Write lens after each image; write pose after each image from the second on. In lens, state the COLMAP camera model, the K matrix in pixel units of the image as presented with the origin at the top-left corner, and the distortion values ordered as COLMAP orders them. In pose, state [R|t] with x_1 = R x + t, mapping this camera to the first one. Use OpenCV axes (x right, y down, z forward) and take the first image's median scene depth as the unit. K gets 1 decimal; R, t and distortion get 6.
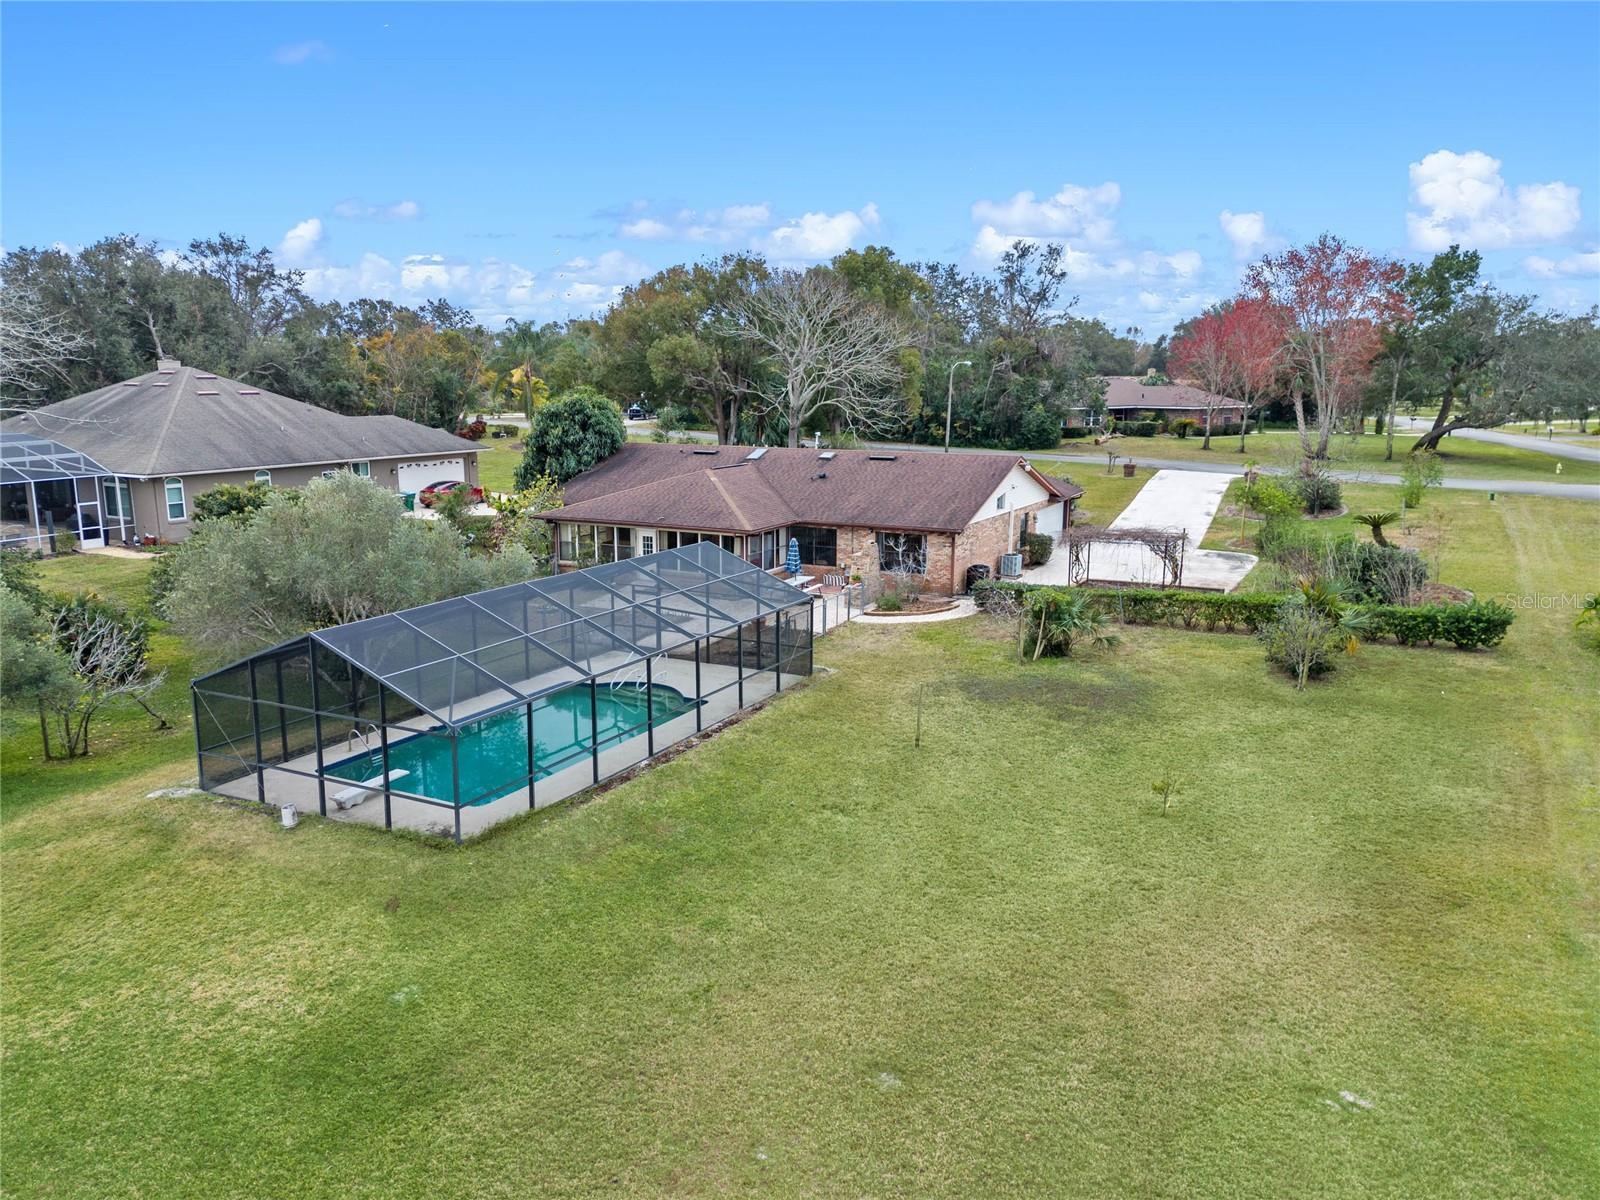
lens RADIAL K [[1146.1, 0, 800.0], [0, 1146.1, 600.0], [0, 0, 1]] dist [0.048478, -0.000150]
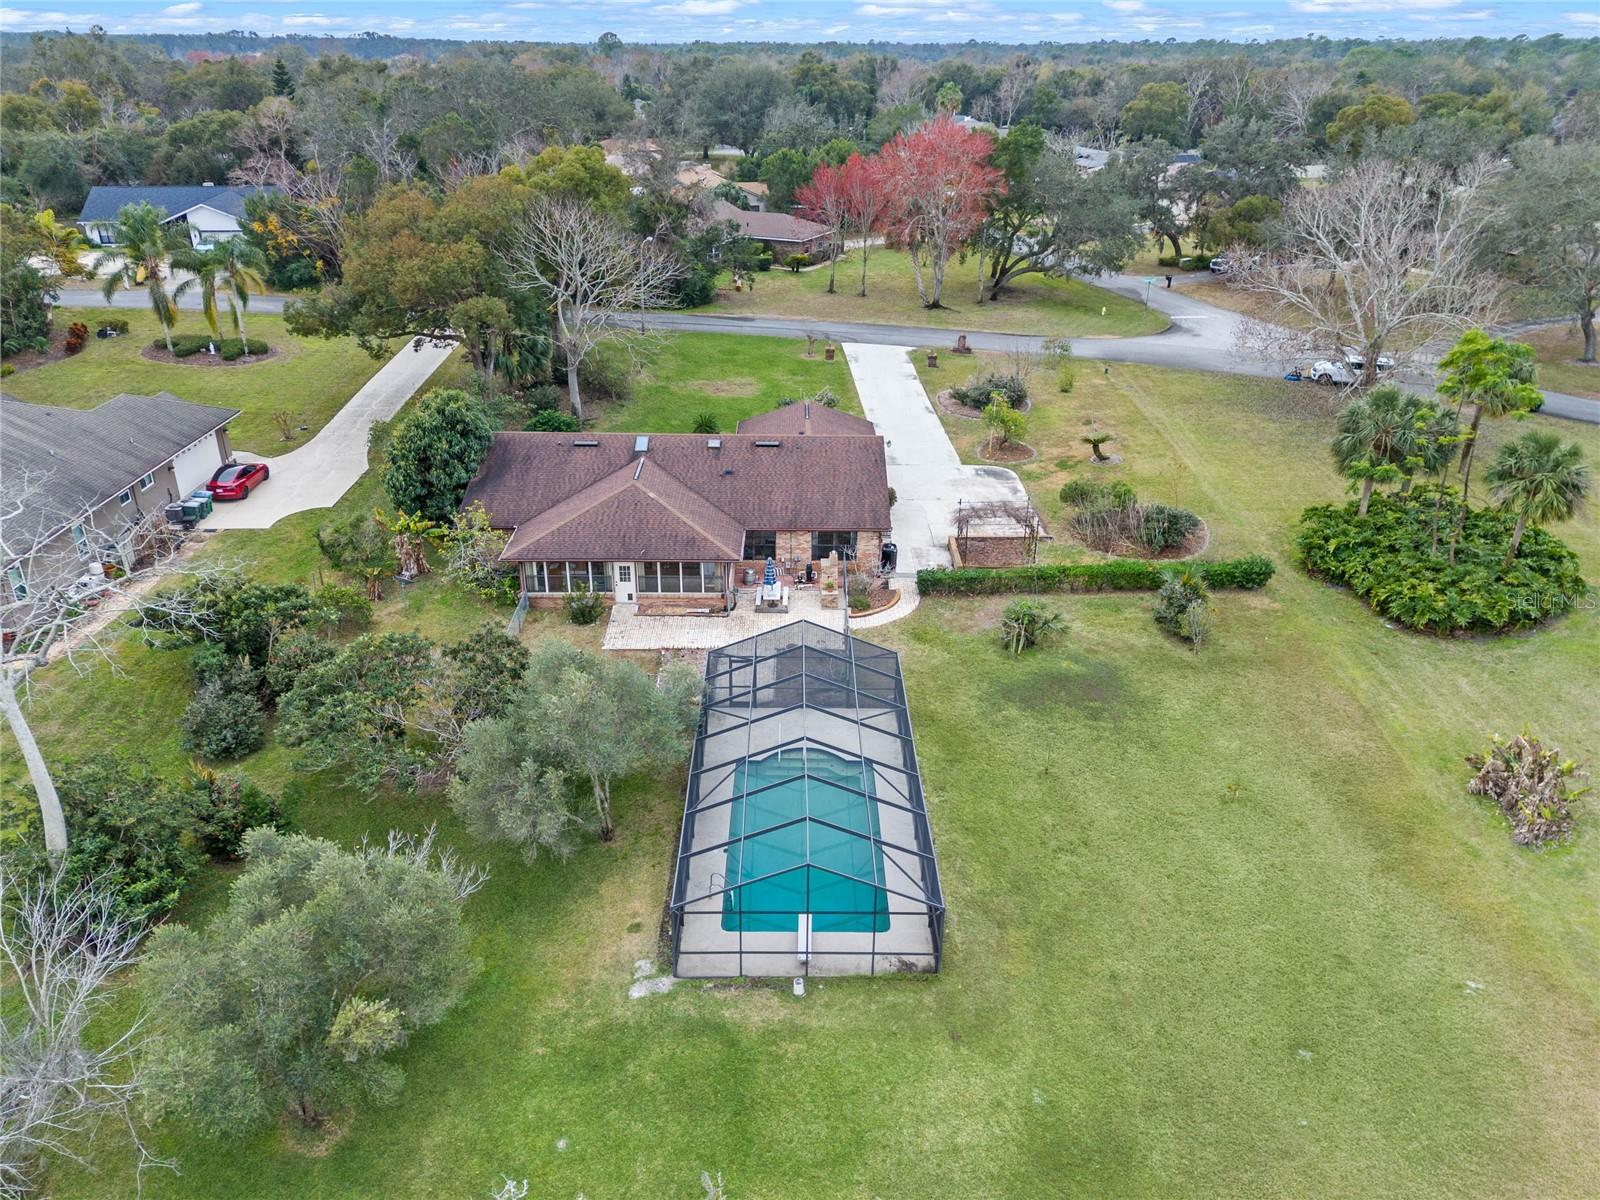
lens RADIAL K [[1146.1, 0, 800.0], [0, 1146.1, 600.0], [0, 0, 1]] dist [0.048478, -0.000150]
pose [[0.885785, -0.191113, 0.422920, -0.520356], [0.083565, 0.962061, 0.259721, -0.339140], [-0.456511, -0.194715, 0.868150, -0.049643]]
